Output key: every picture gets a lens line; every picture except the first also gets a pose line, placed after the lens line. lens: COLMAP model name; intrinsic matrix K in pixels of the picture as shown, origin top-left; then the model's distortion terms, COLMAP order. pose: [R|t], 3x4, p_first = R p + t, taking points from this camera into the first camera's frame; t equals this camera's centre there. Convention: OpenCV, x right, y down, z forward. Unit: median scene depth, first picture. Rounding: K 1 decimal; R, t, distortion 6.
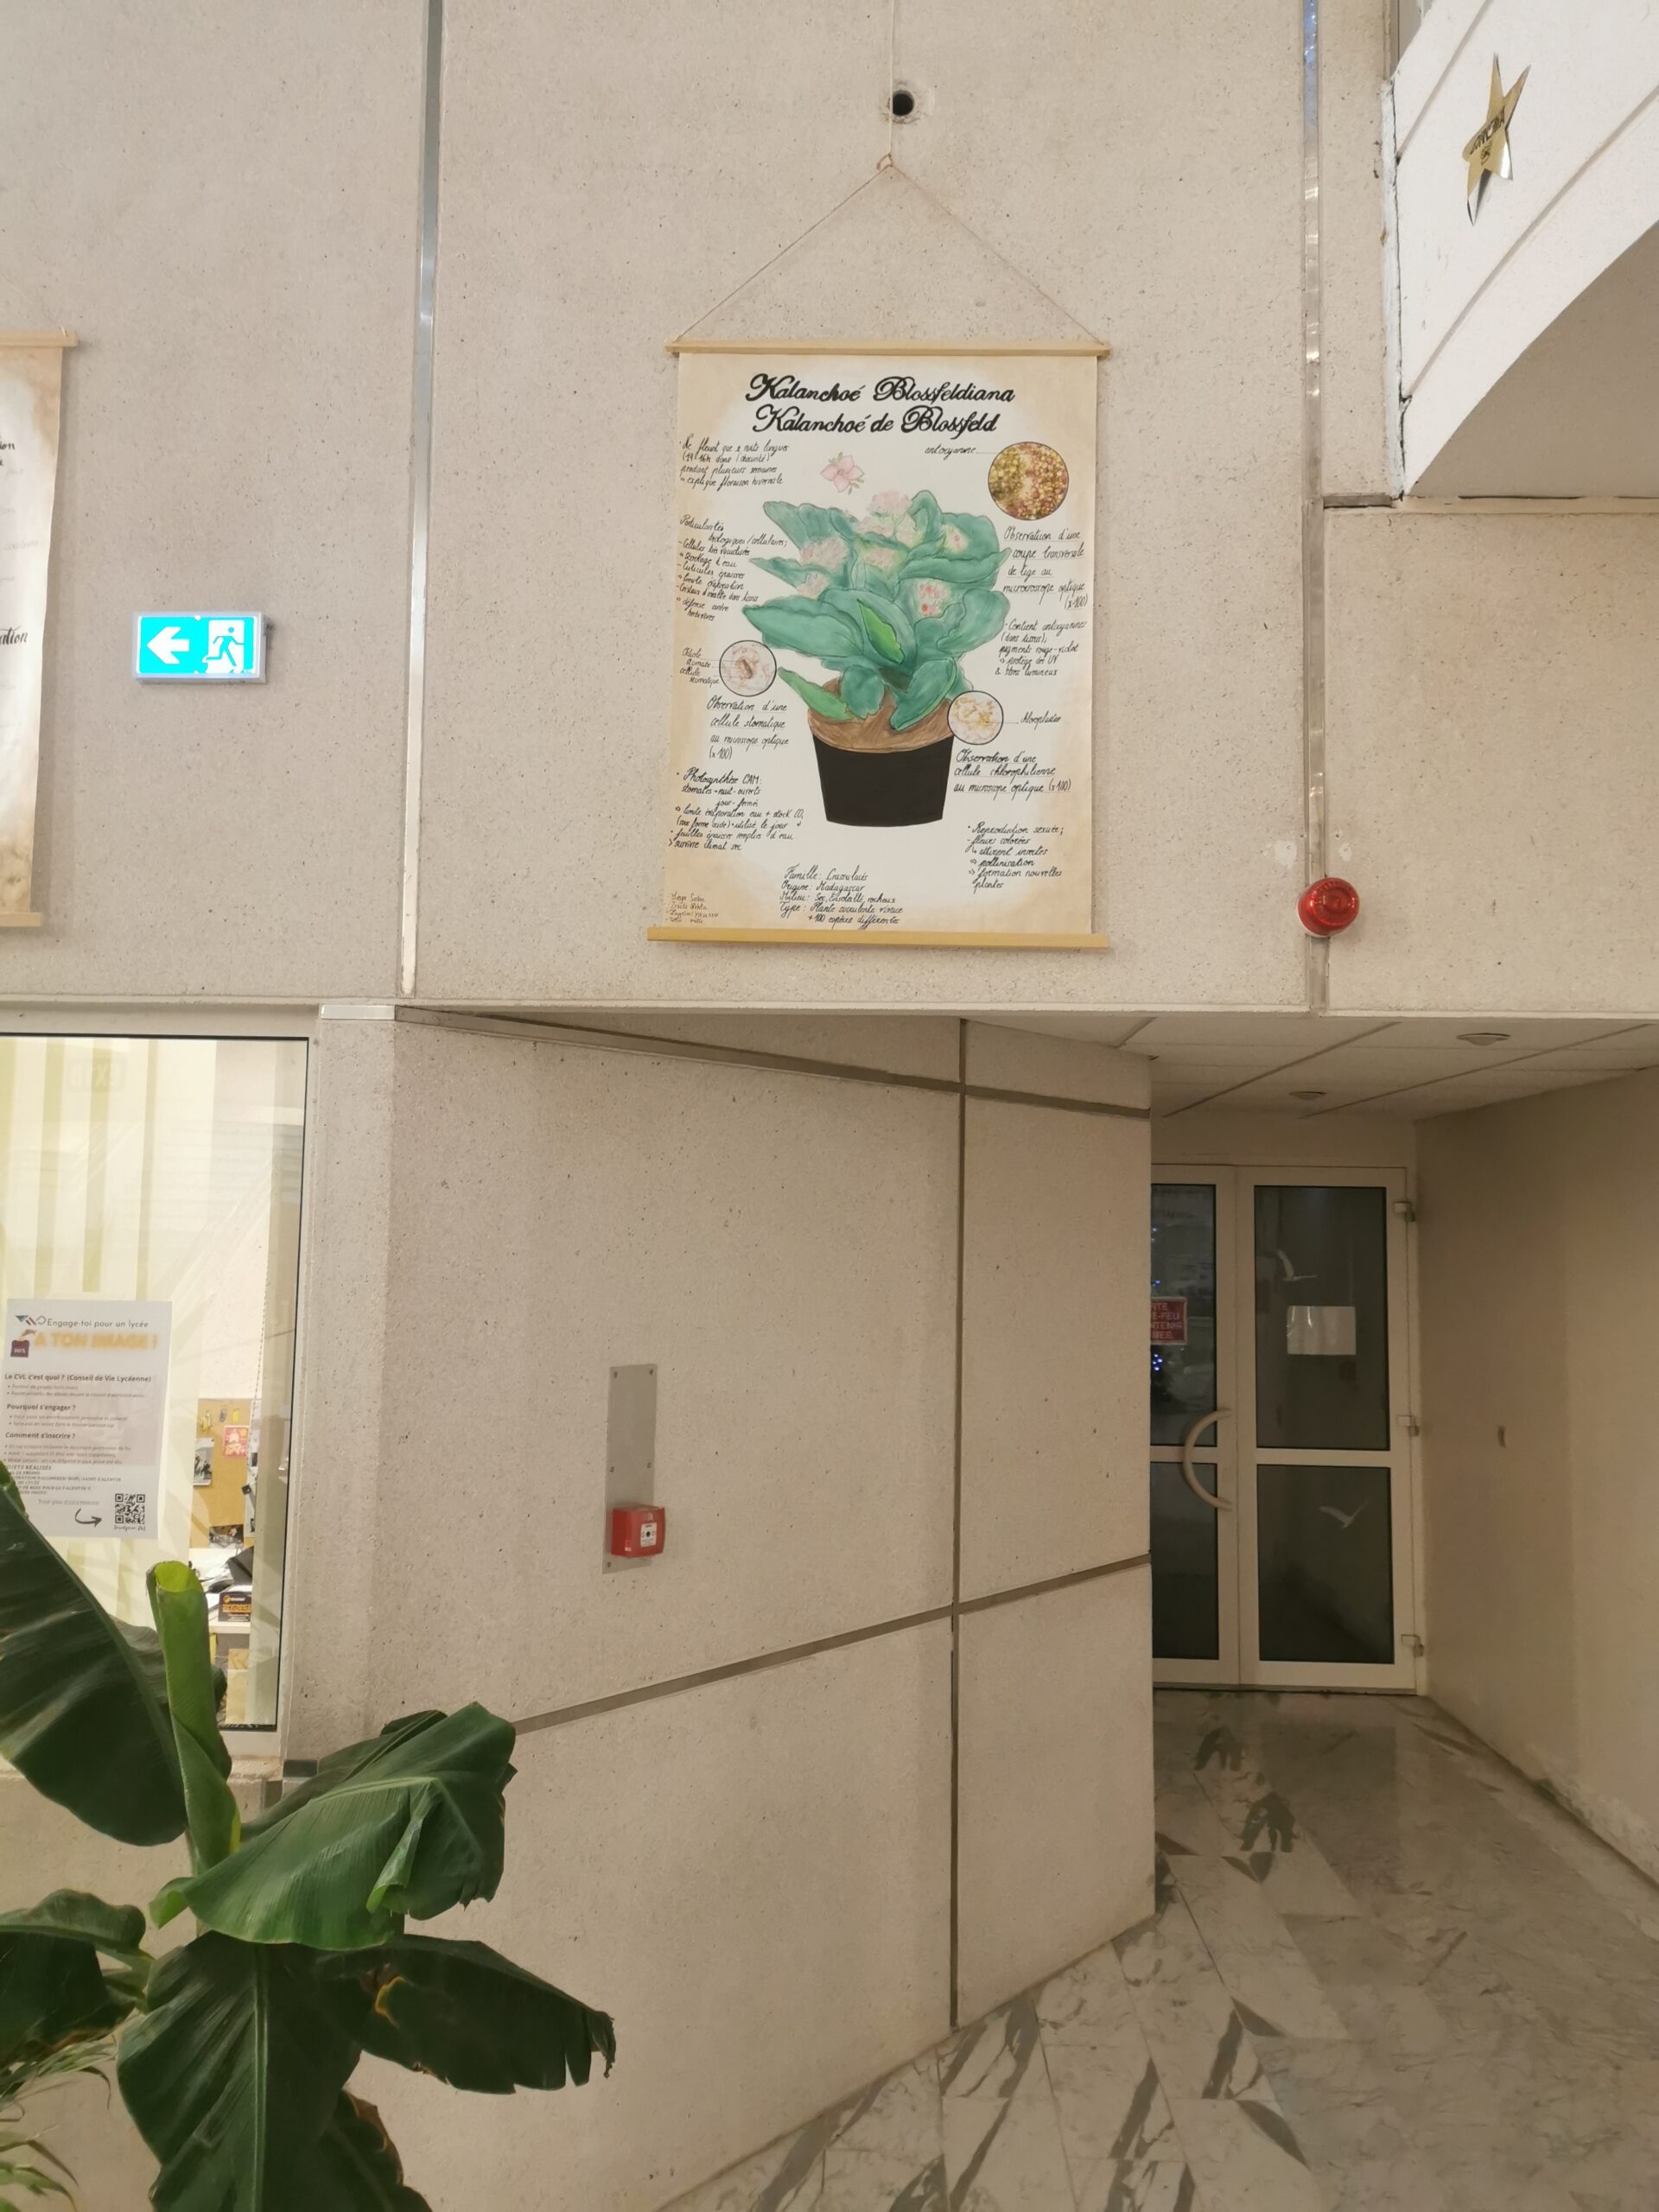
lens RADIAL K [[1721.6, 0, 828.4], [0, 1721.6, 1108.5], [0, 0, 1]] dist [0.049151, -0.054128]
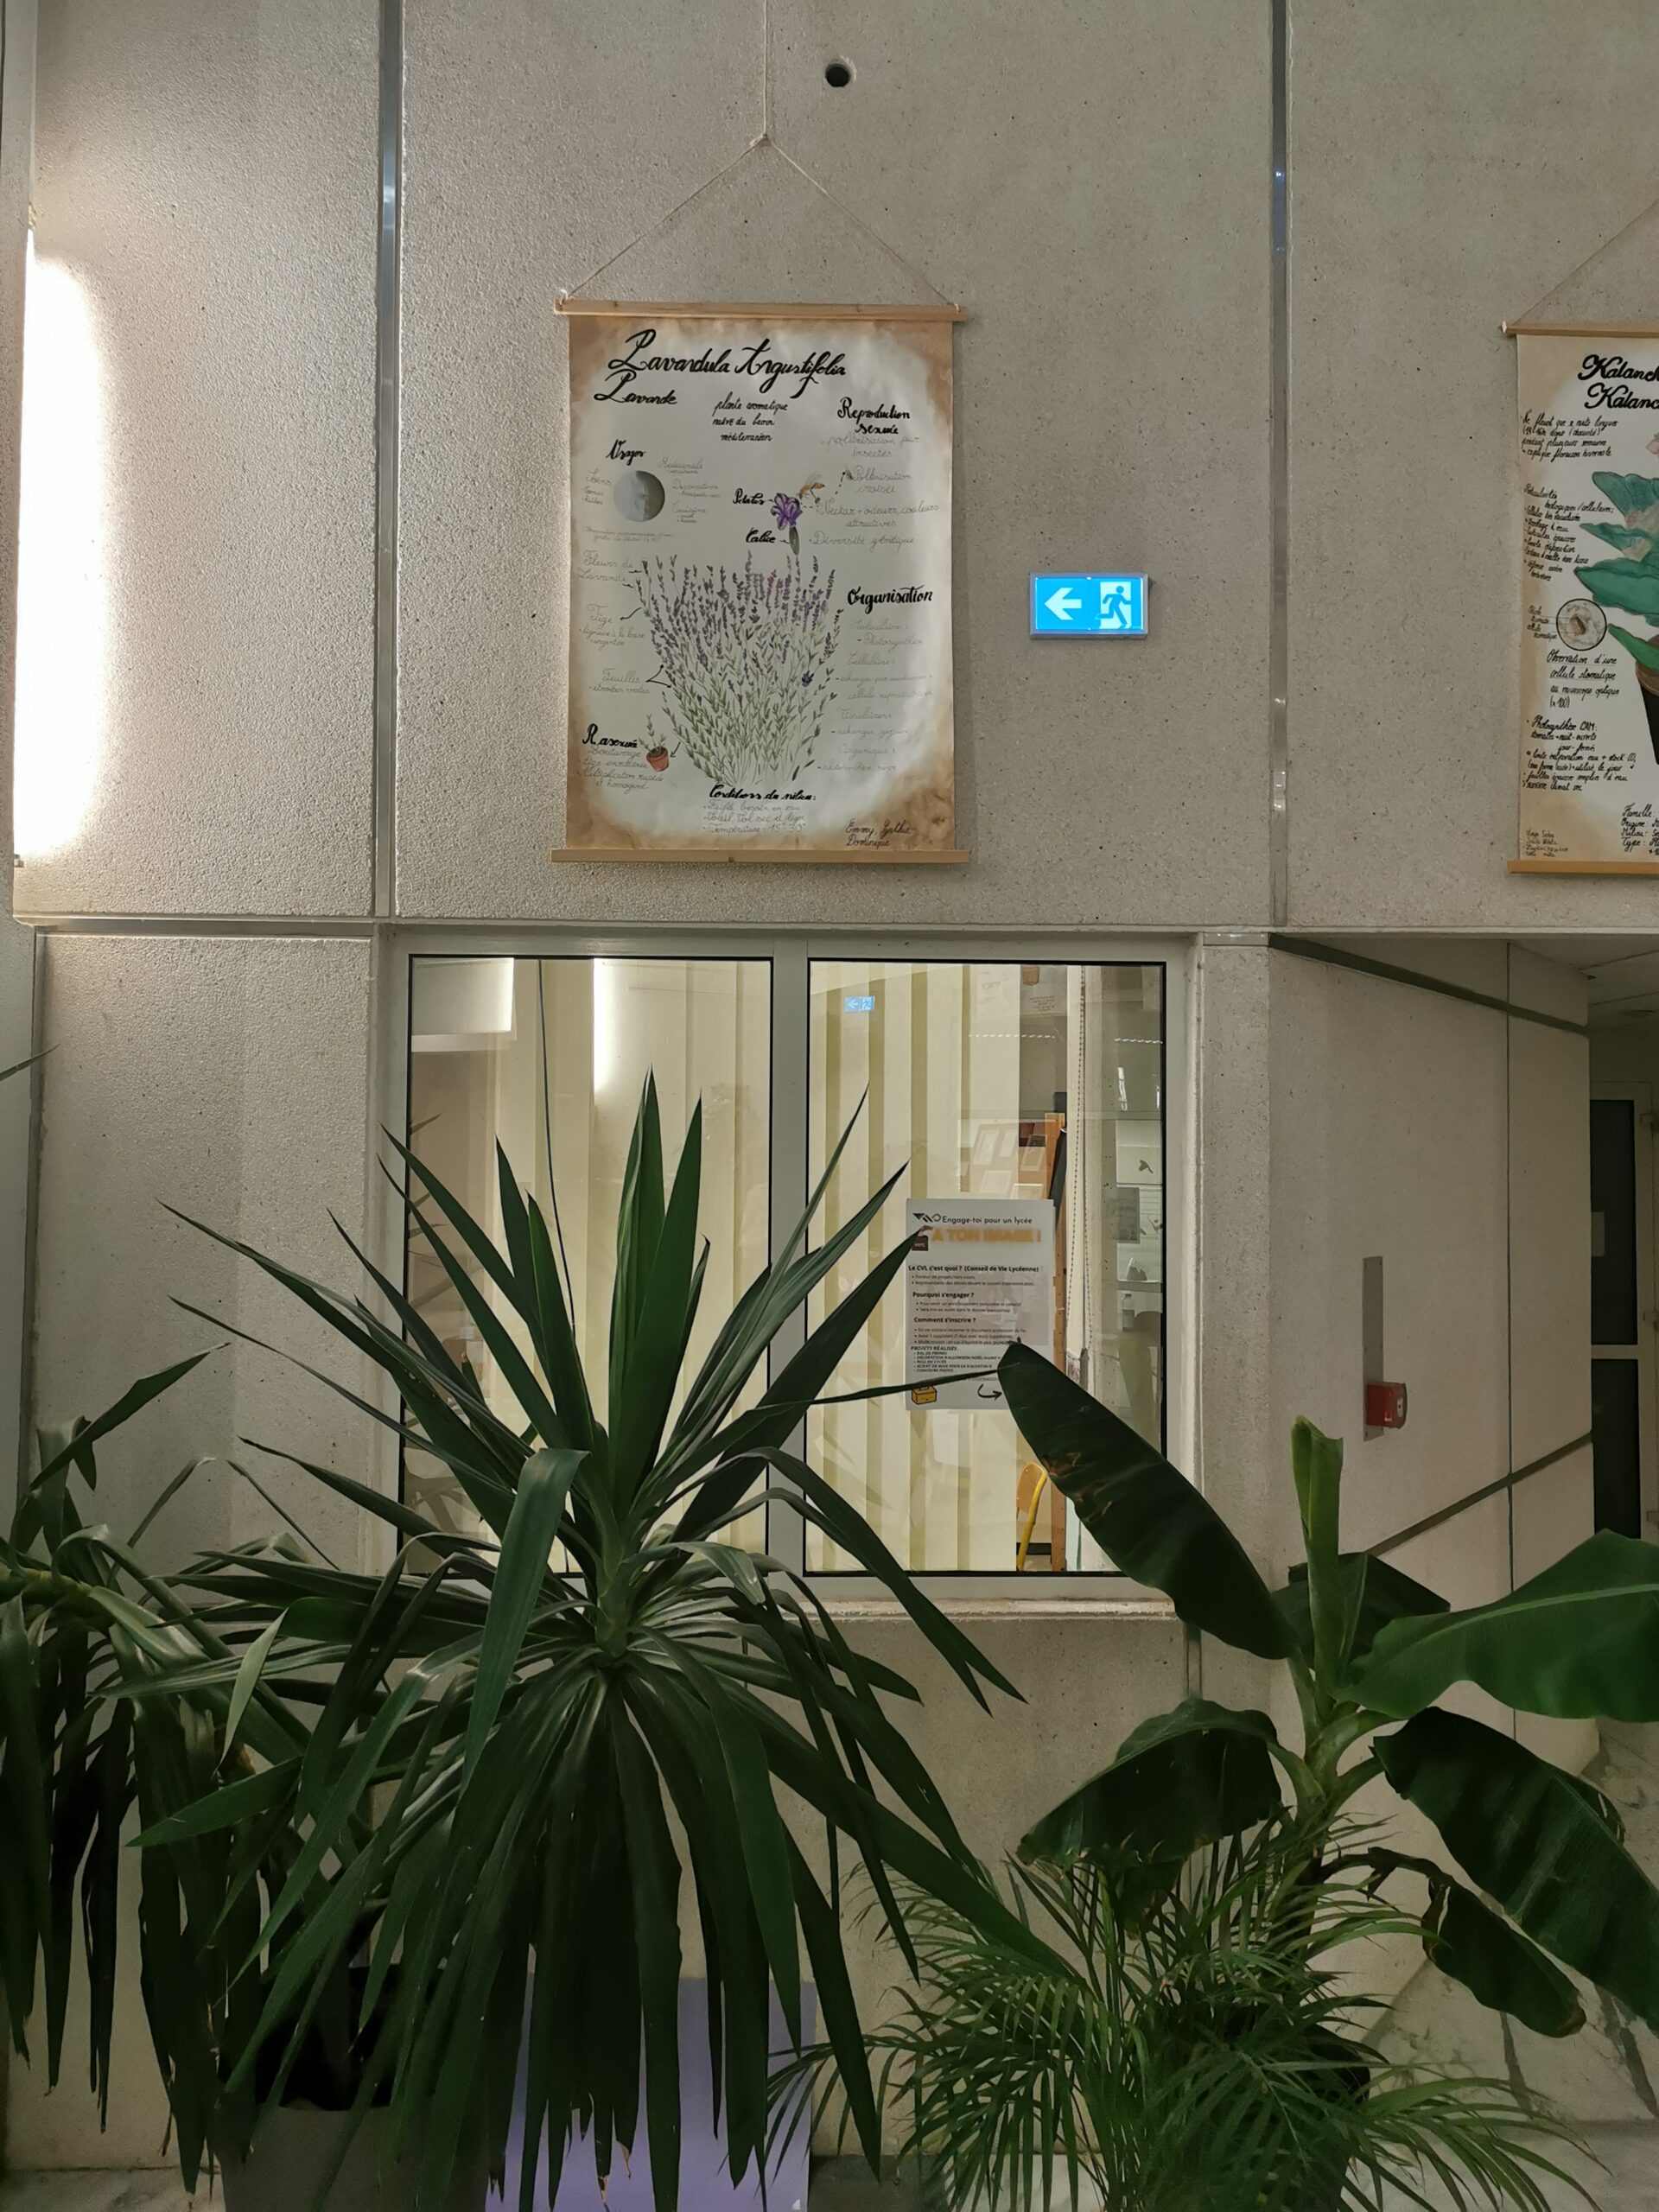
lens RADIAL K [[1721.6, 0, 825.3], [0, 1721.6, 1117.8], [0, 0, 1]] dist [0.049151, -0.054128]
pose [[0.998267, -0.008275, 0.058263, -0.596029], [0.005419, 0.998784, 0.049011, 0.003322], [-0.058597, -0.048610, 0.997098, -0.096778]]
